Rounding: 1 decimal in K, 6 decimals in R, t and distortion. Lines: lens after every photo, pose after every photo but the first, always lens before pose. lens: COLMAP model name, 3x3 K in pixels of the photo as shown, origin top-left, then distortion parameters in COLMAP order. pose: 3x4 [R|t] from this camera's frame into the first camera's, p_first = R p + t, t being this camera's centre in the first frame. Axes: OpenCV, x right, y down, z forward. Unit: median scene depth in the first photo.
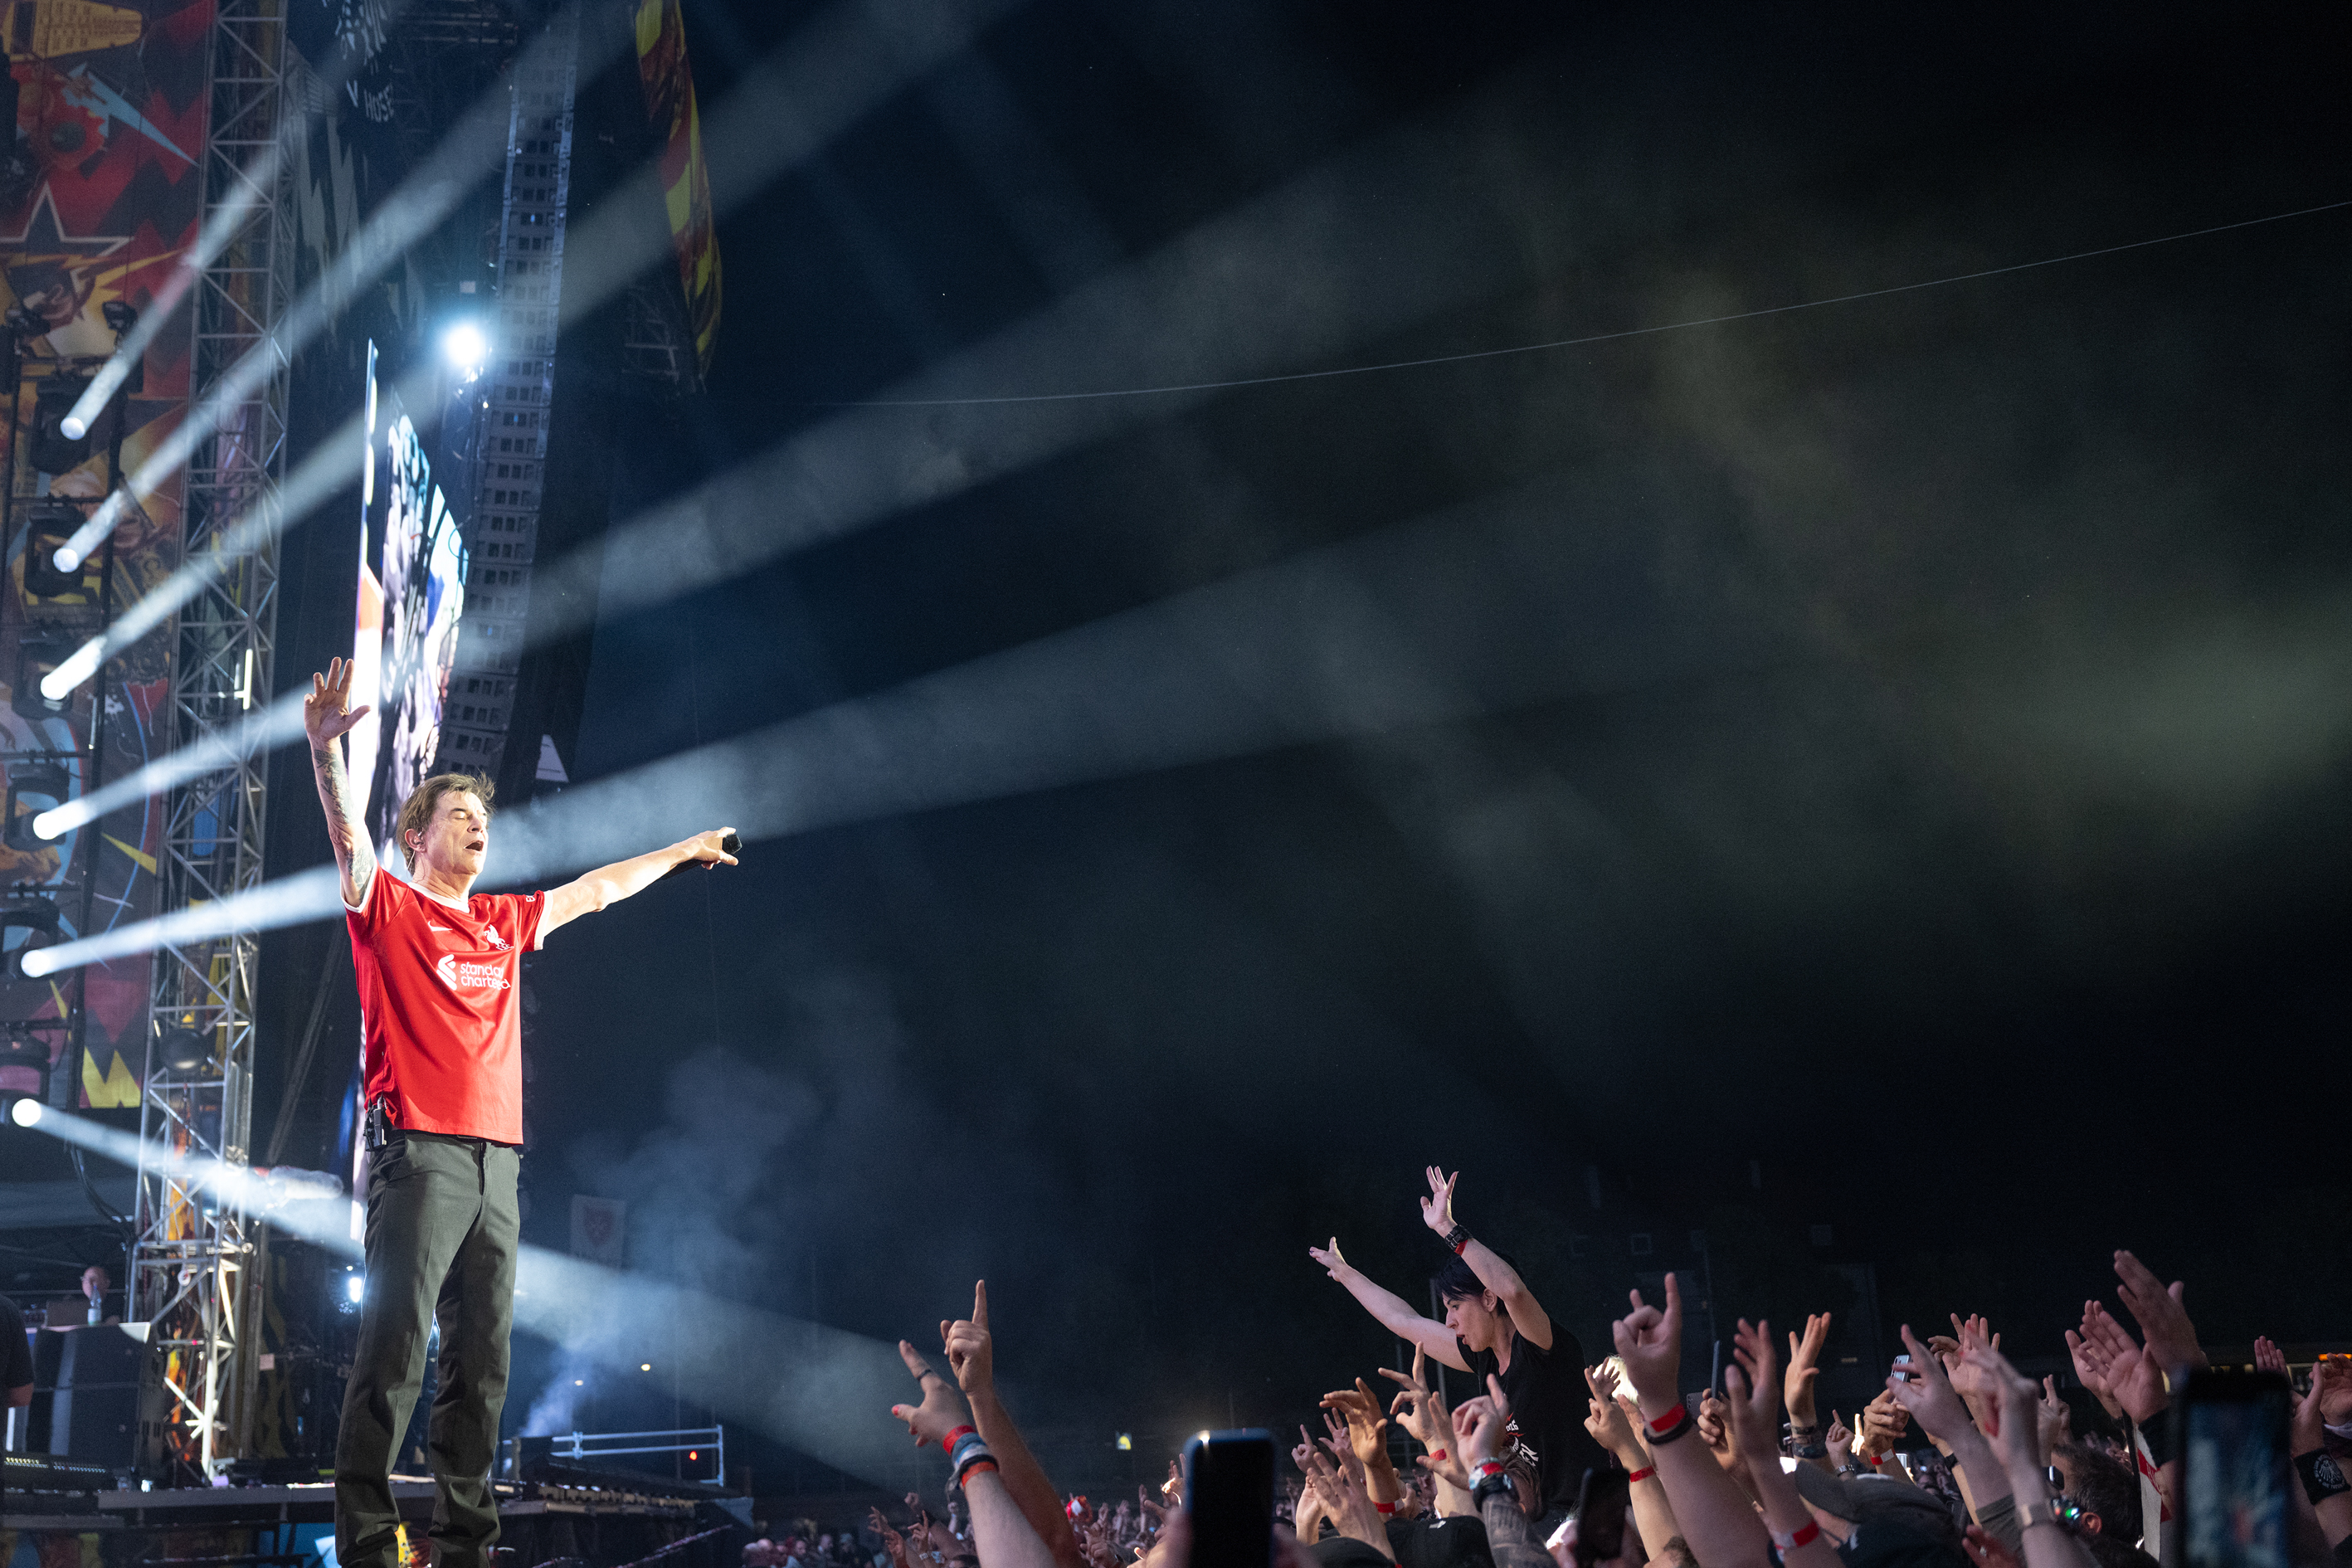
lens RADIAL K [[2516.9, 0, 1104.8], [0, 2516.9, 757.2], [0, 0, 1]] dist [0.023598, 0.000000]
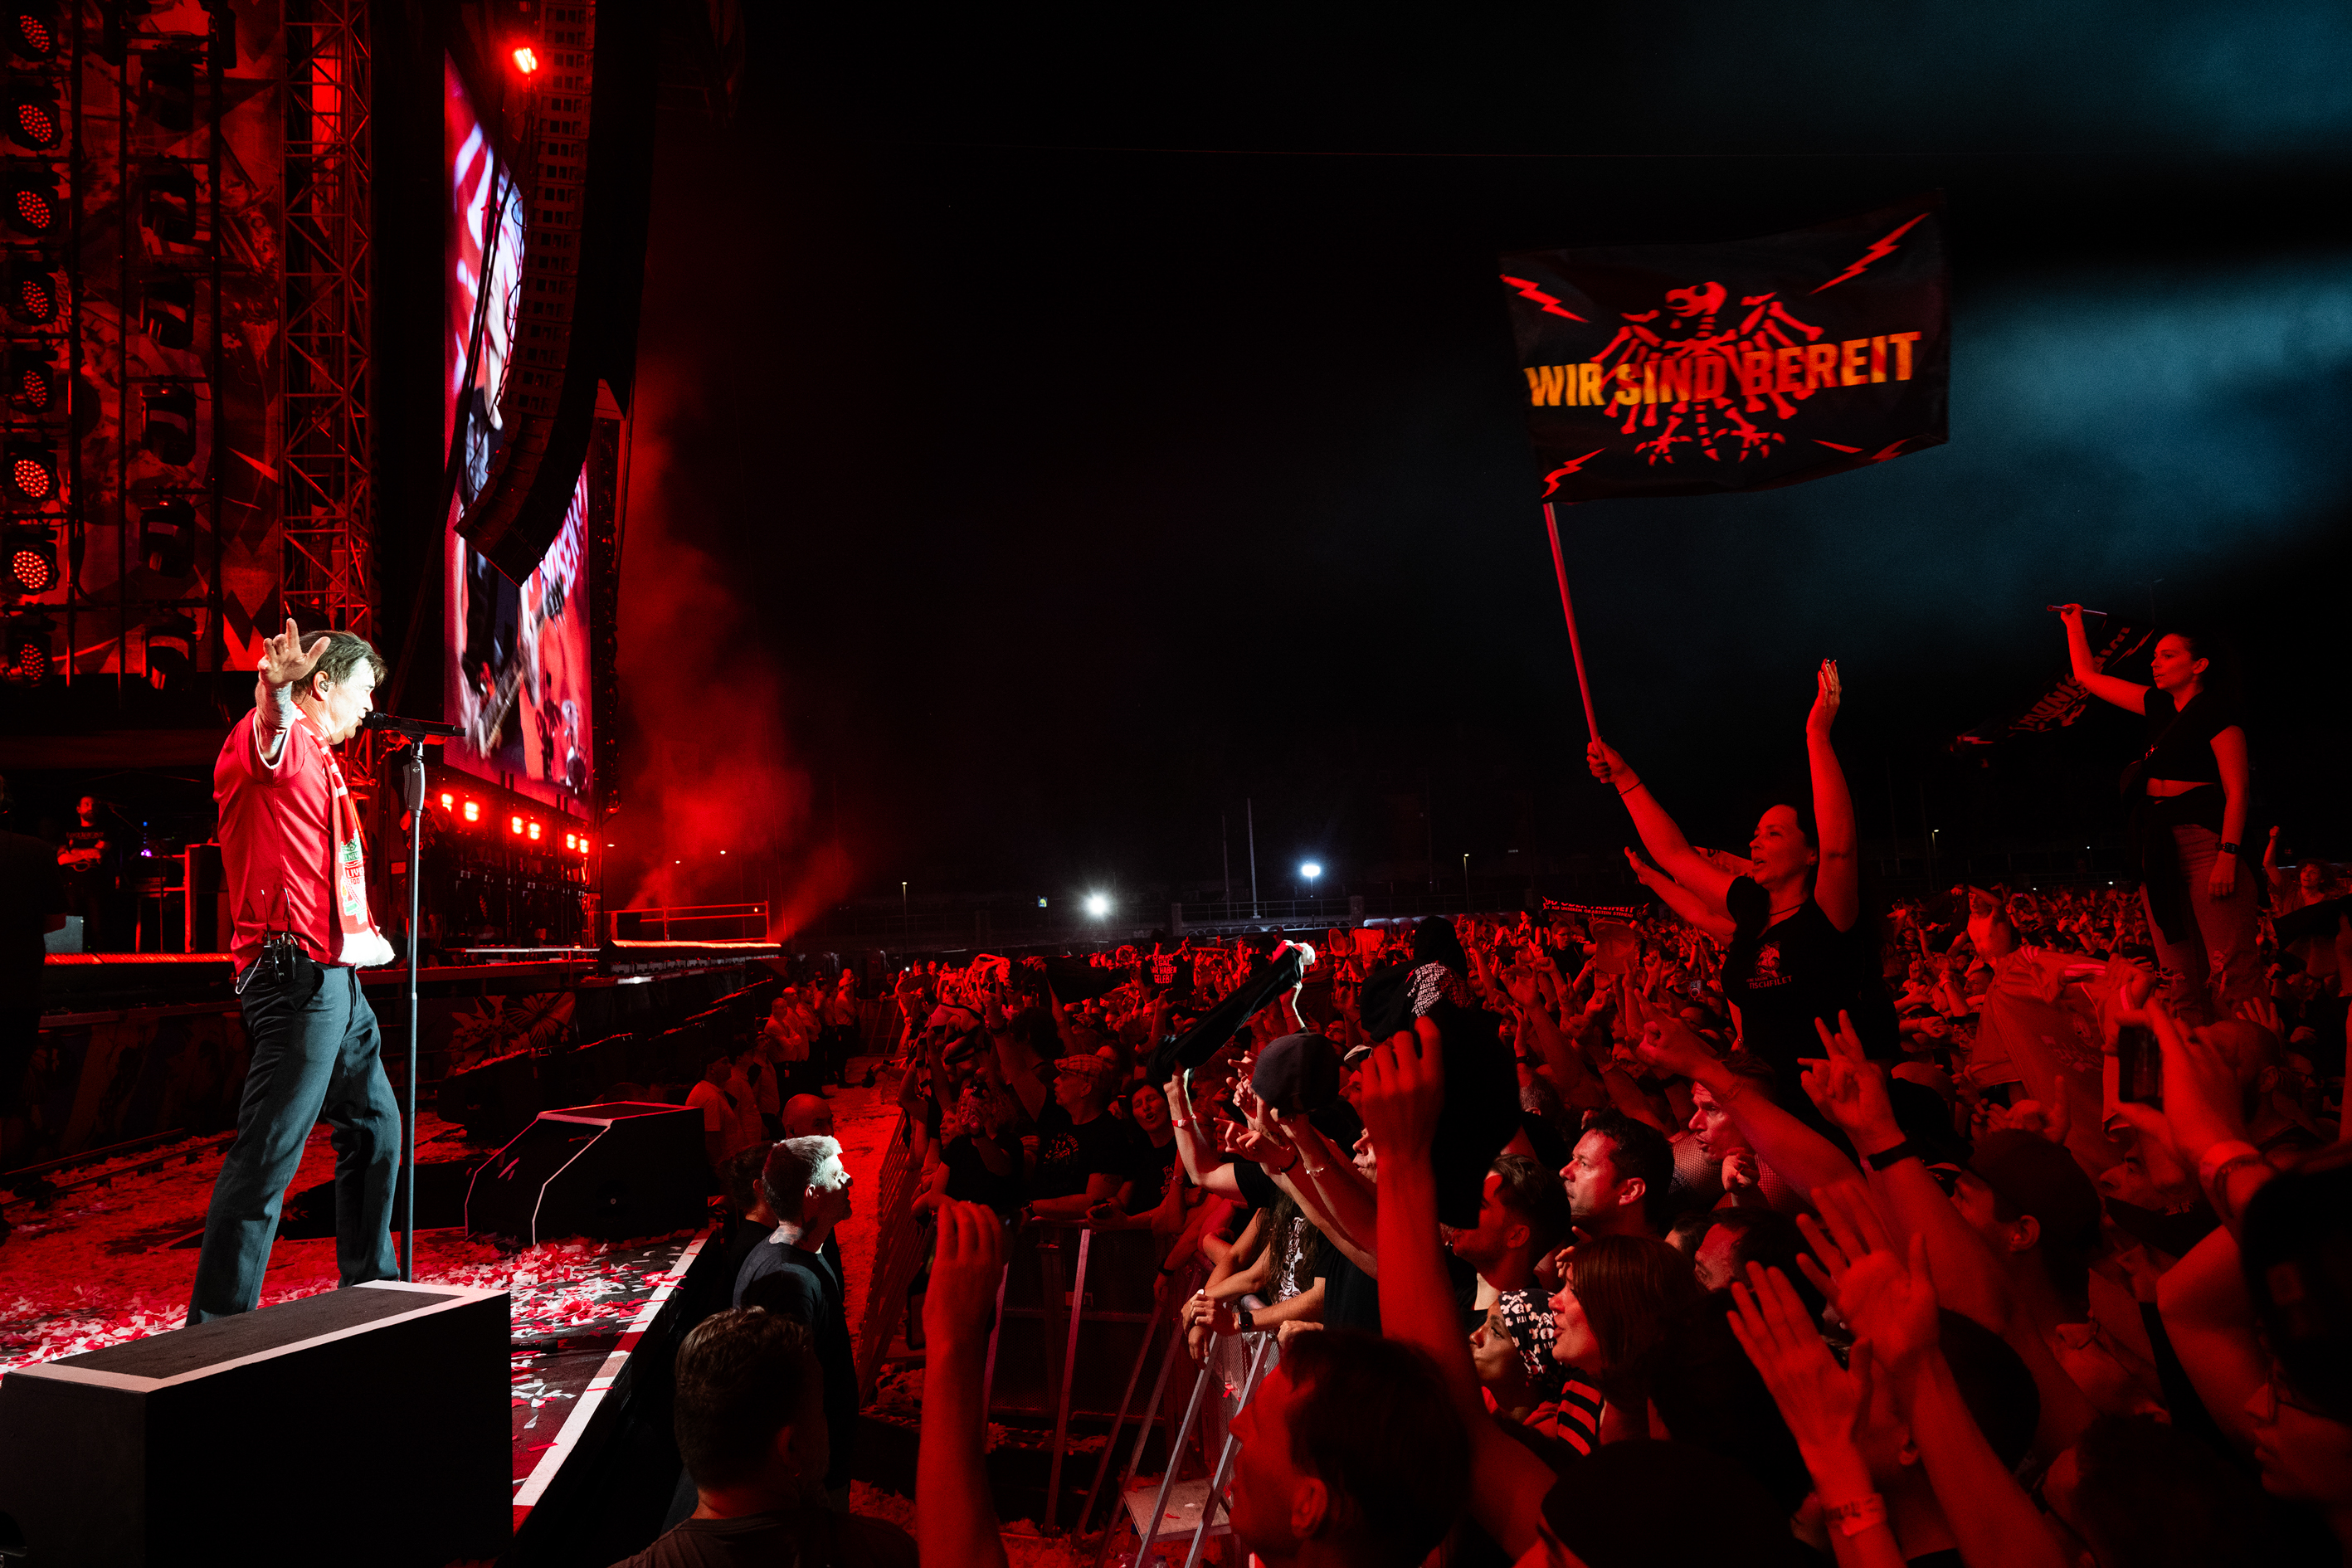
lens RADIAL K [[1670.4, 0, 1167.5], [0, 1670.4, 782.3], [0, 0, 1]] dist [0.005246, -0.008731]
pose [[0.996499, 0.004800, 0.083462, -0.012035], [-0.020945, 0.980846, 0.193657, 0.022226], [-0.080934, -0.194727, 0.977513, 0.139895]]
